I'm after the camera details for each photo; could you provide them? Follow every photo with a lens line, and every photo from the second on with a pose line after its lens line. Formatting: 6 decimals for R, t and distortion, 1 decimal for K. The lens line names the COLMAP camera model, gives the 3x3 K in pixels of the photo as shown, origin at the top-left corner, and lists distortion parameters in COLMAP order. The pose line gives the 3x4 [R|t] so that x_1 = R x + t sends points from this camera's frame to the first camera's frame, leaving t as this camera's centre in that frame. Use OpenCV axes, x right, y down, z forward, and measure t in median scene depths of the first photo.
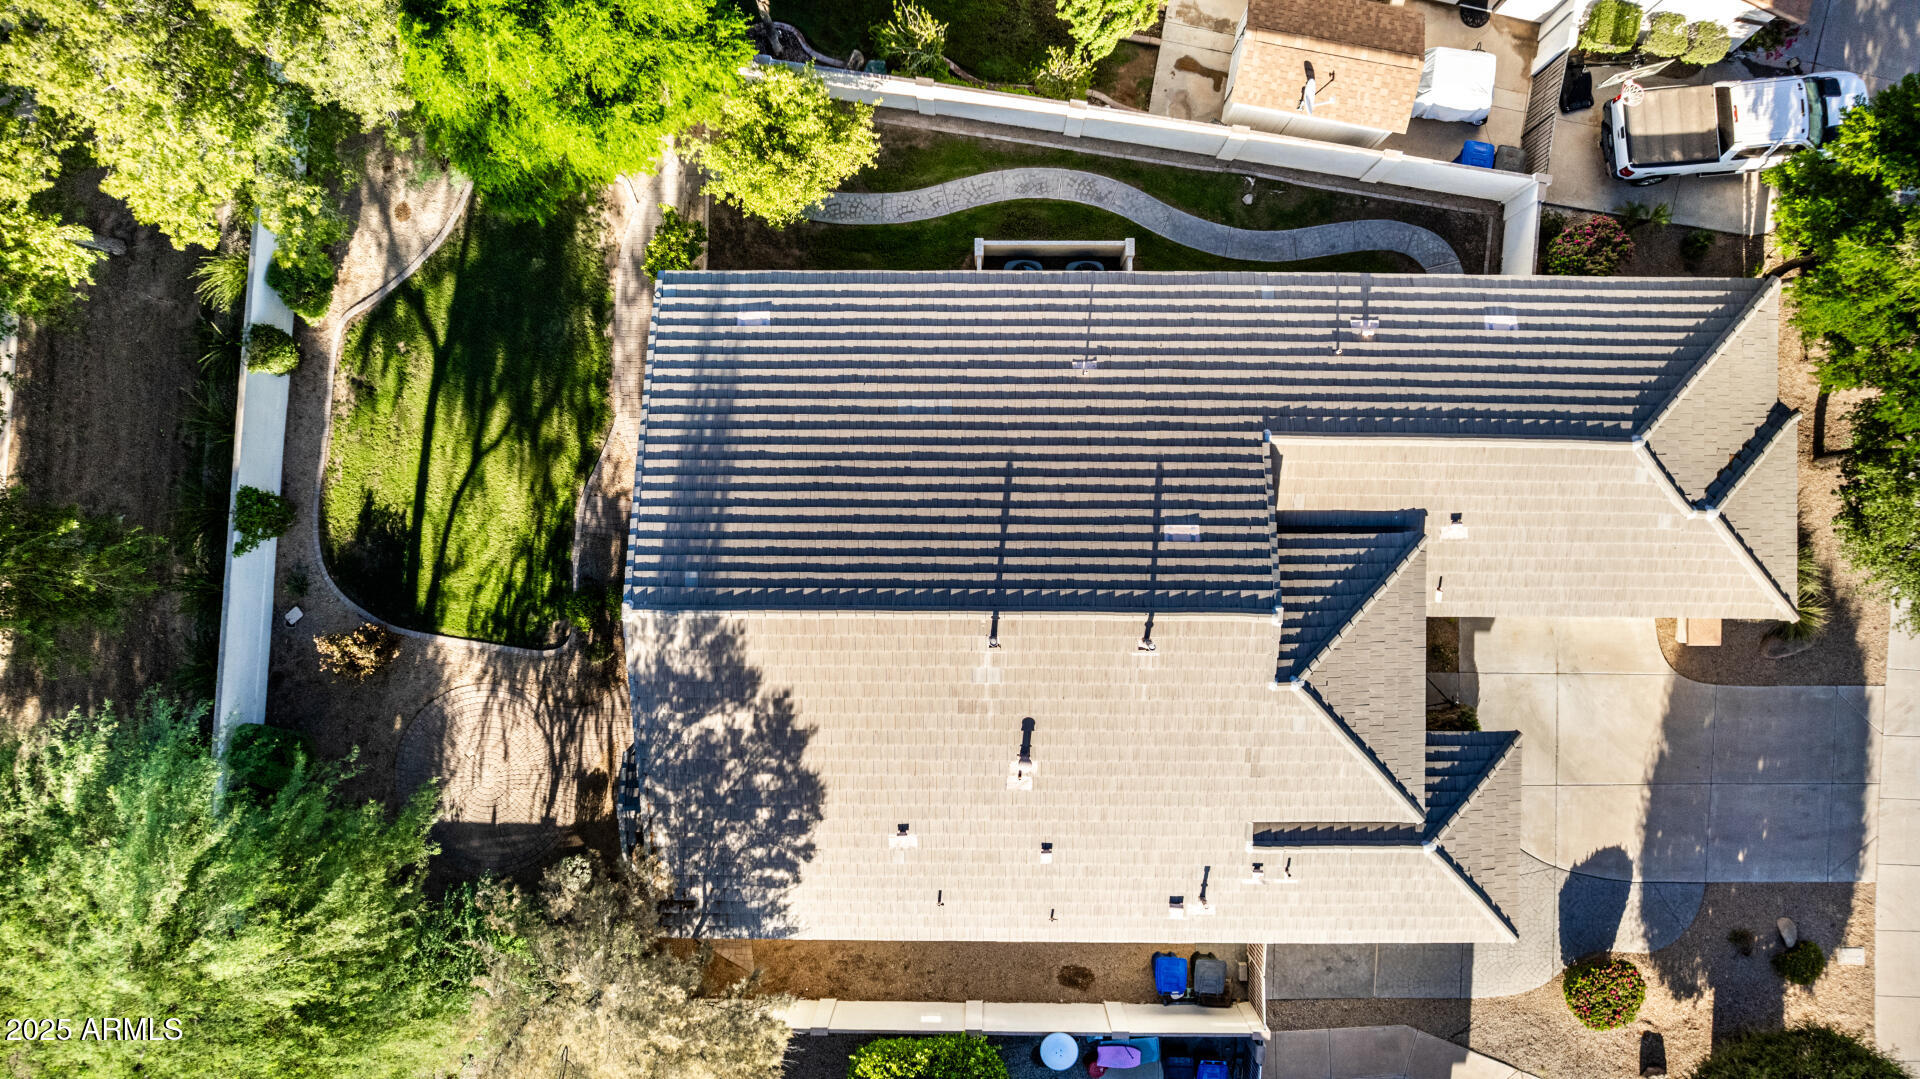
lens RADIAL K [[1226.2, 0, 932.3], [0, 1226.2, 574.6], [0, 0, 1]] dist [-0.061813, 0.053517]
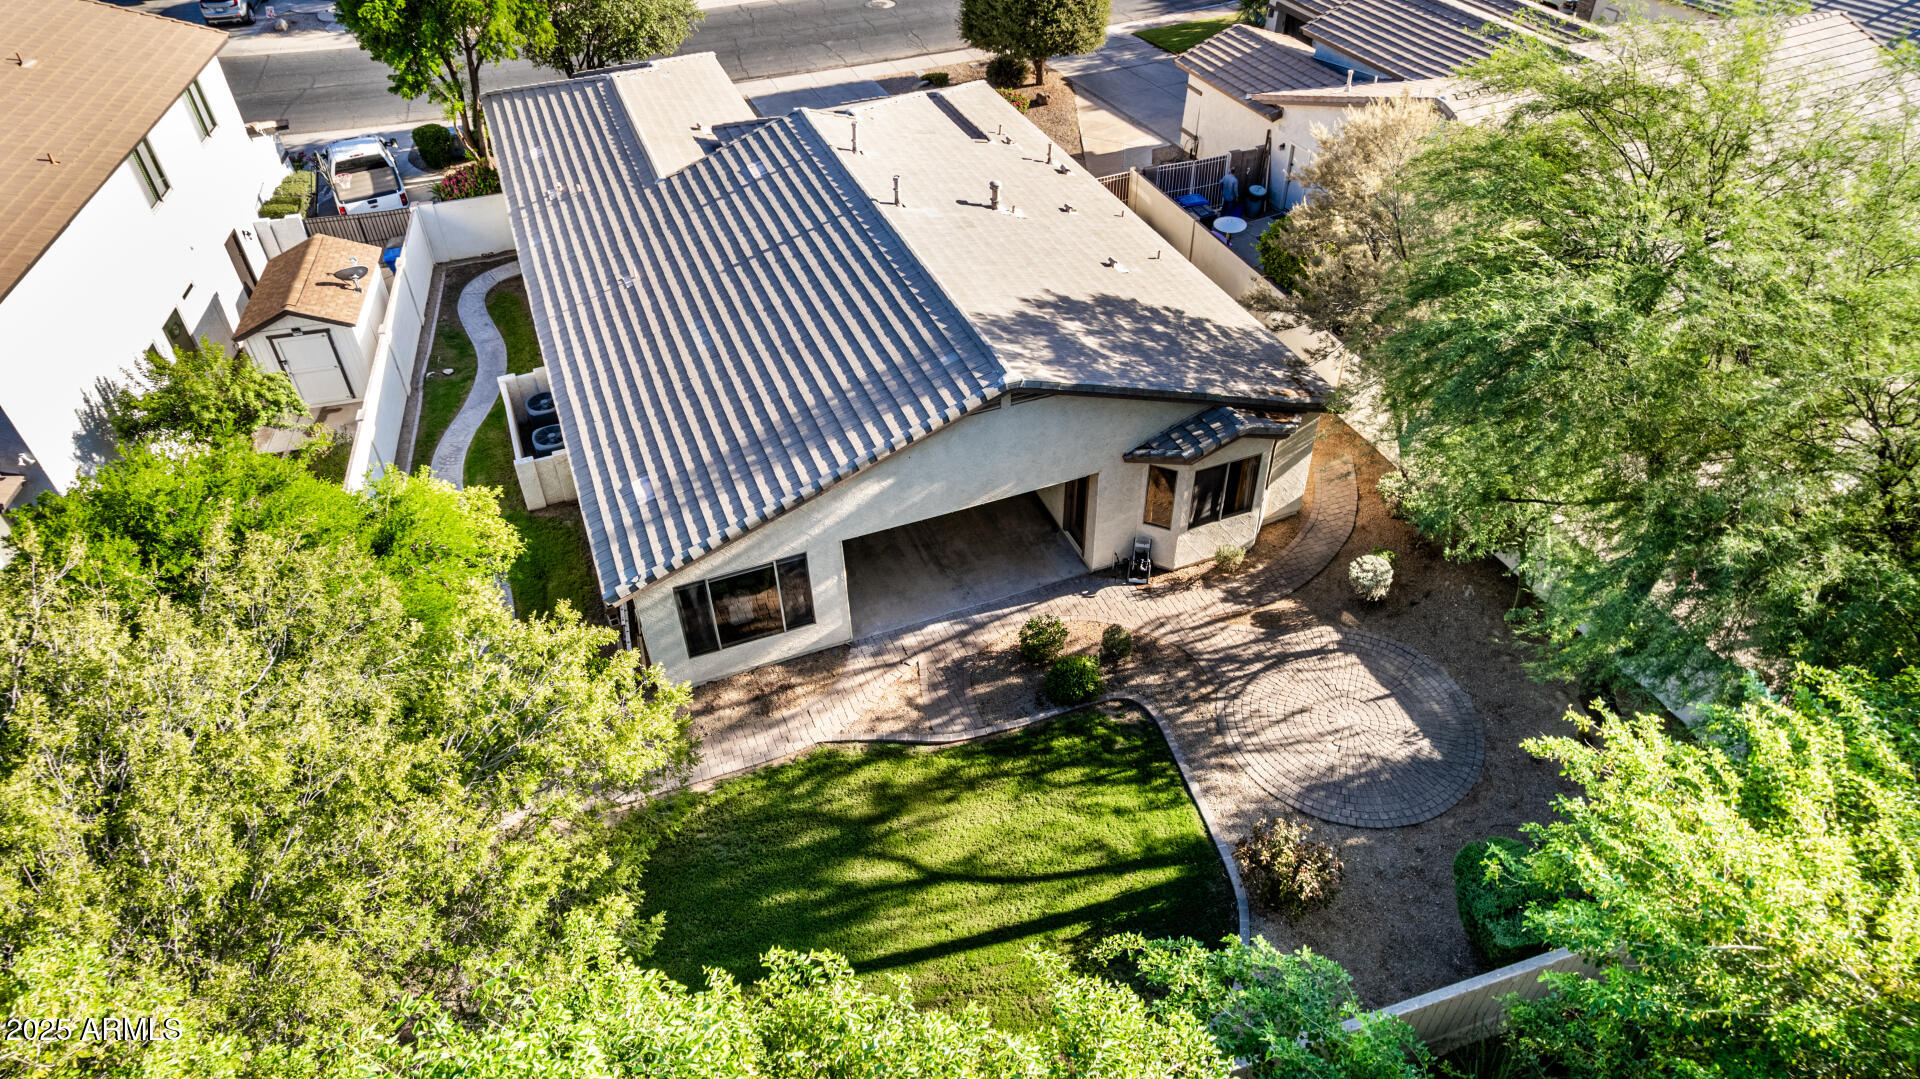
lens RADIAL K [[1226.2, 0, 961.1], [0, 1226.2, 536.3], [0, 0, 1]] dist [-0.061813, 0.053517]
pose [[-0.376347, -0.574113, 0.727157, -0.766171], [0.925633, -0.266530, 0.268636, -0.217082], [0.039581, 0.774181, 0.631726, 0.458670]]
